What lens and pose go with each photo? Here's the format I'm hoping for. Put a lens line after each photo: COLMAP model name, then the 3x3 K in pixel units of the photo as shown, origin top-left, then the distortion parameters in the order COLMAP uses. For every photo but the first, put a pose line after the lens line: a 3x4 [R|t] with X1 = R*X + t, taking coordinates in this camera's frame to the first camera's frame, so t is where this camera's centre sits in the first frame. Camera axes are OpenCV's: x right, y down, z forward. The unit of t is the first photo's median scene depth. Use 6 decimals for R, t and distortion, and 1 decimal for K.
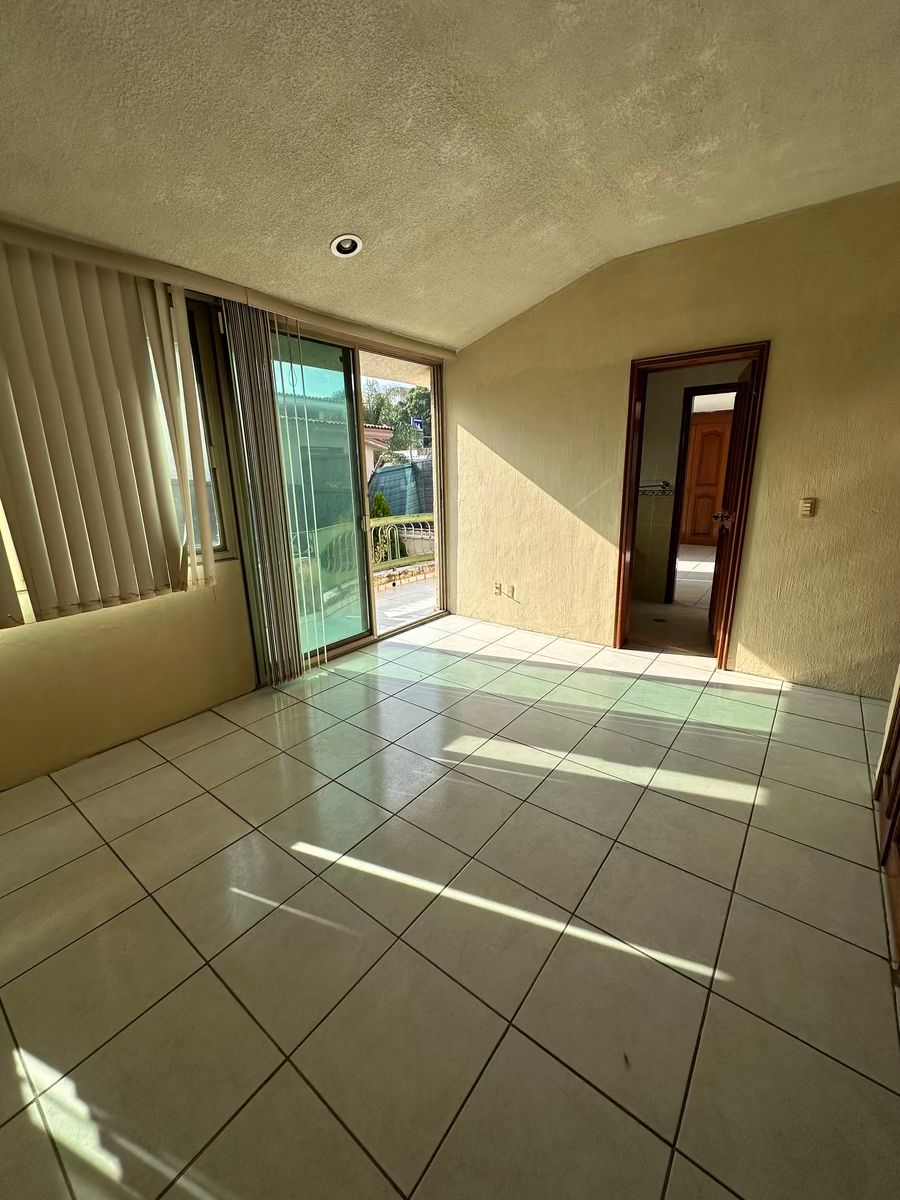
lens RADIAL K [[479.0, 0, 450.6], [0, 479.0, 600.3], [0, 0, 1]] dist [-0.003417, 0.000756]
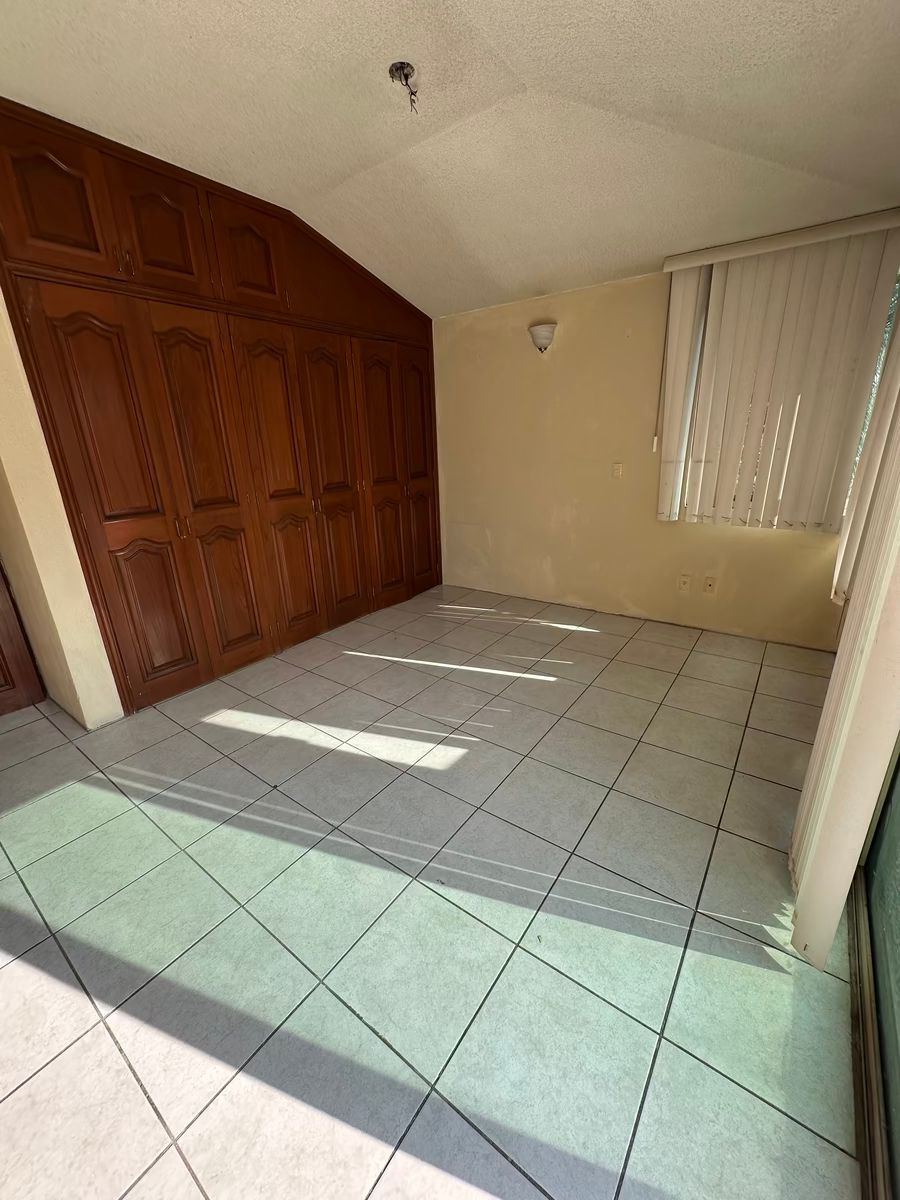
lens RADIAL K [[479.0, 0, 450.7], [0, 479.0, 598.6], [0, 0, 1]] dist [-0.003417, 0.000756]
pose [[-0.998226, 0.059480, 0.002643, -0.003610], [0.051019, 0.831651, 0.552950, -0.372284], [0.030692, 0.552104, -0.833210, 1.363575]]
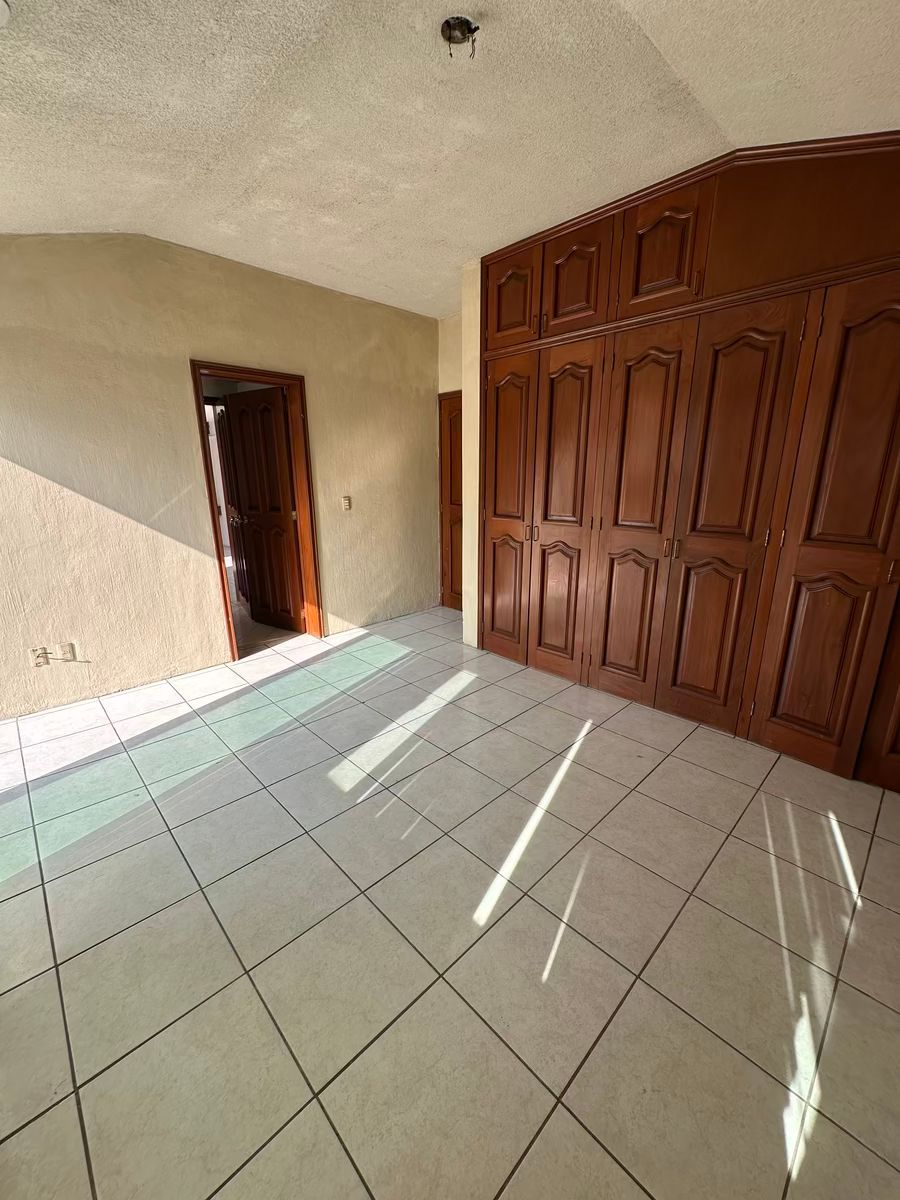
lens RADIAL K [[479.0, 0, 449.6], [0, 479.0, 599.8], [0, 0, 1]] dist [-0.003417, 0.000756]
pose [[0.151808, -0.237650, 0.959415, -0.631393], [0.258491, 0.946429, 0.193532, -0.118624], [-0.954011, 0.218620, 0.205106, 0.480467]]
